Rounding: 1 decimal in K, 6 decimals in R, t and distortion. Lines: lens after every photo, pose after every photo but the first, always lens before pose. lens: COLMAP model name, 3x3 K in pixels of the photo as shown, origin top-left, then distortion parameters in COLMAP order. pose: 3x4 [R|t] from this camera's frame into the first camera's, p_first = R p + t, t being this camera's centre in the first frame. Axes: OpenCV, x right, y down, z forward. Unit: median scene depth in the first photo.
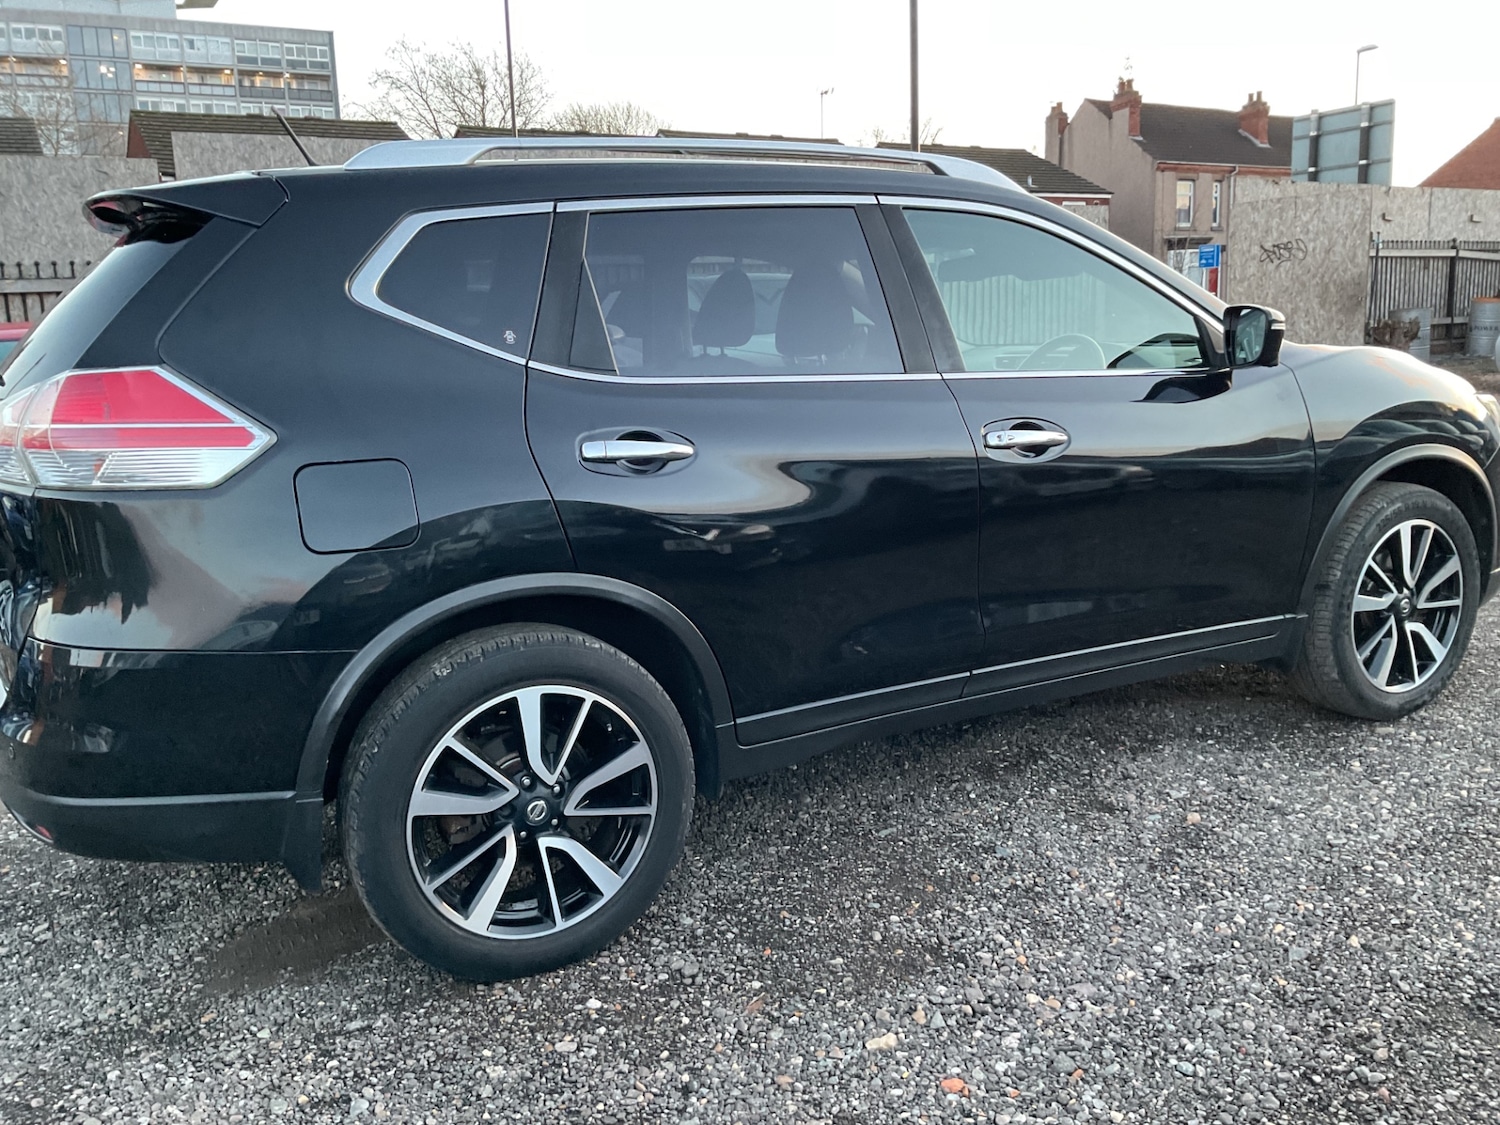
lens RADIAL K [[1269.9, 0, 732.6], [0, 1269.9, 559.0], [0, 0, 1]] dist [0.073250, -0.142853]
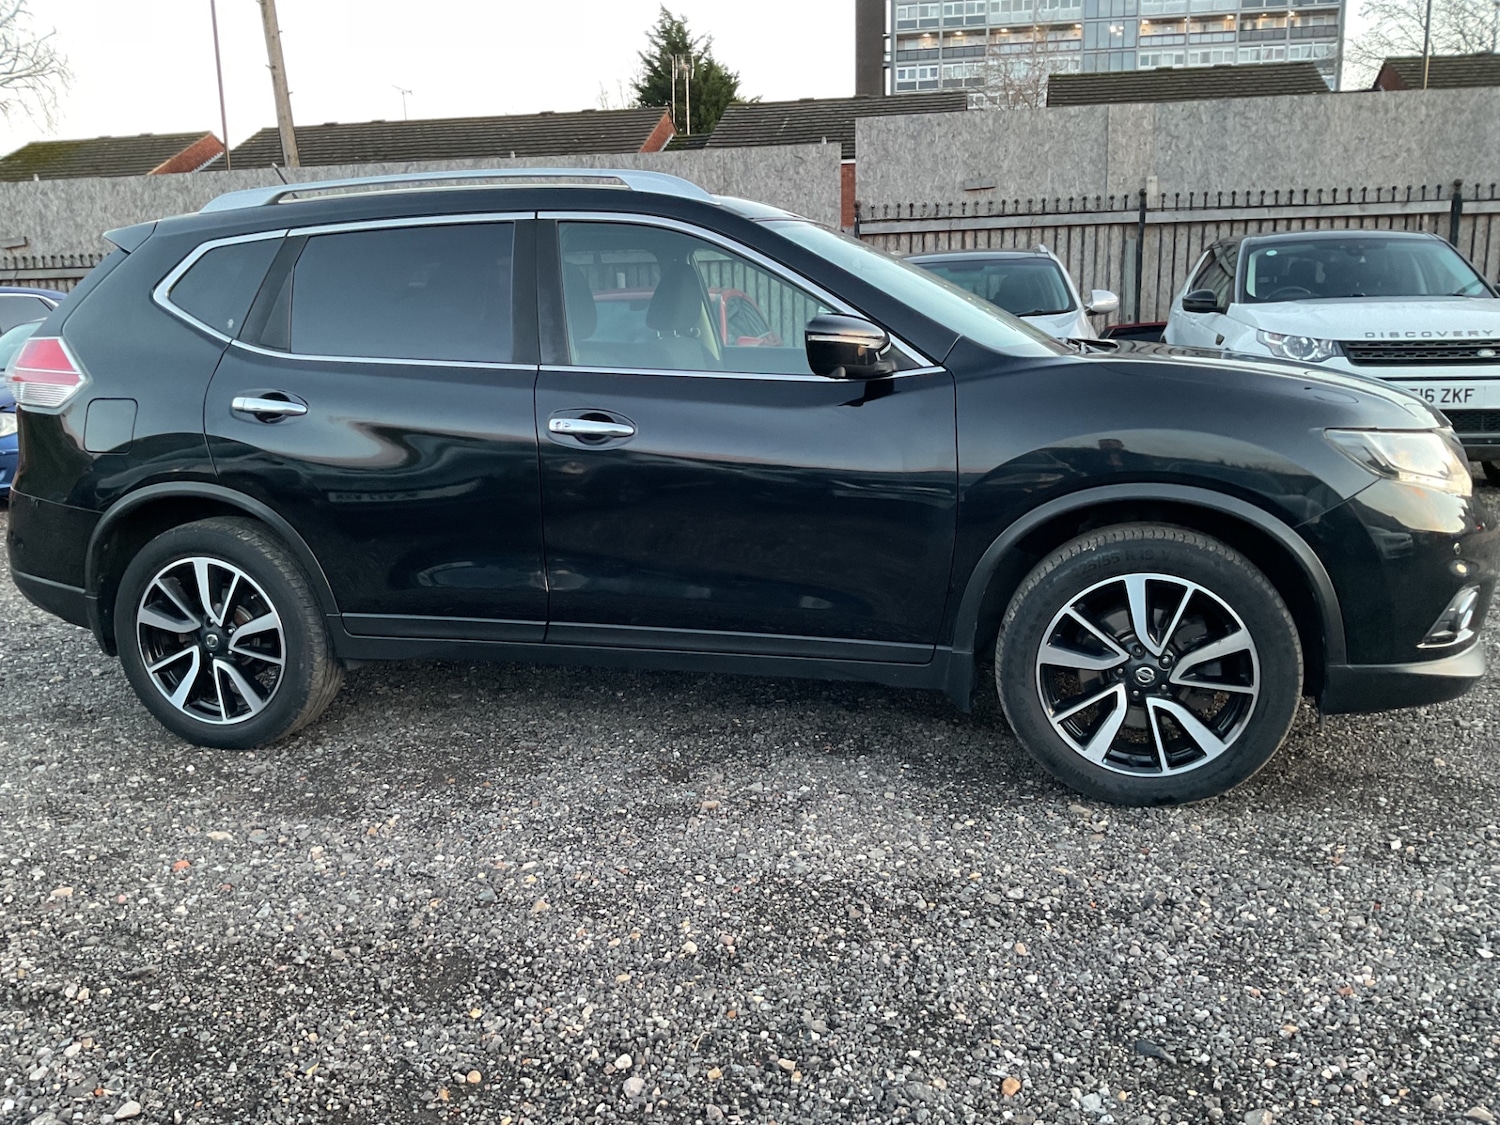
lens RADIAL K [[1276.9, 0, 750.0], [0, 1276.9, 562.5], [0, 0, 1]] dist [0.085598, -0.169925]
pose [[0.724227, 0.158913, -0.671001, 1.121949], [-0.130080, 0.987097, 0.093376, -0.101313], [0.677182, 0.019658, 0.735553, 0.263242]]
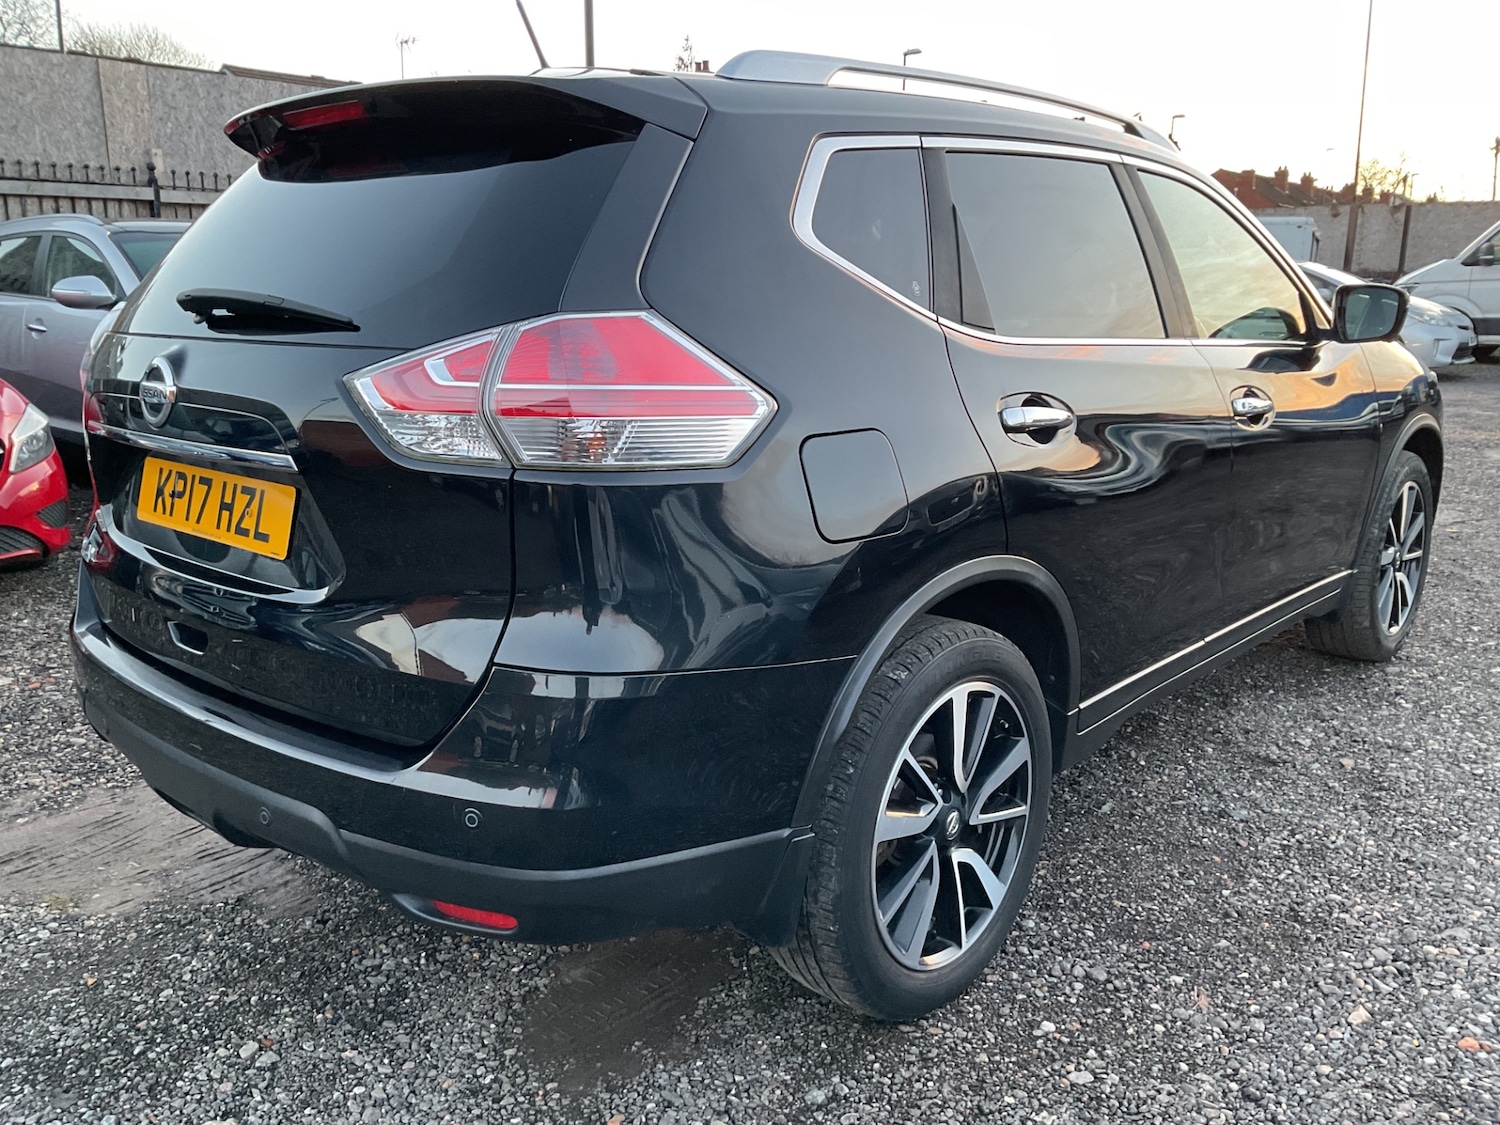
lens RADIAL K [[1276.9, 0, 750.0], [0, 1276.9, 562.5], [0, 0, 1]] dist [0.085598, -0.169925]
pose [[0.933508, -0.036750, 0.356669, -0.512900], [0.026172, 0.999064, 0.034440, -0.016911], [-0.357601, -0.022815, 0.933596, 0.184097]]
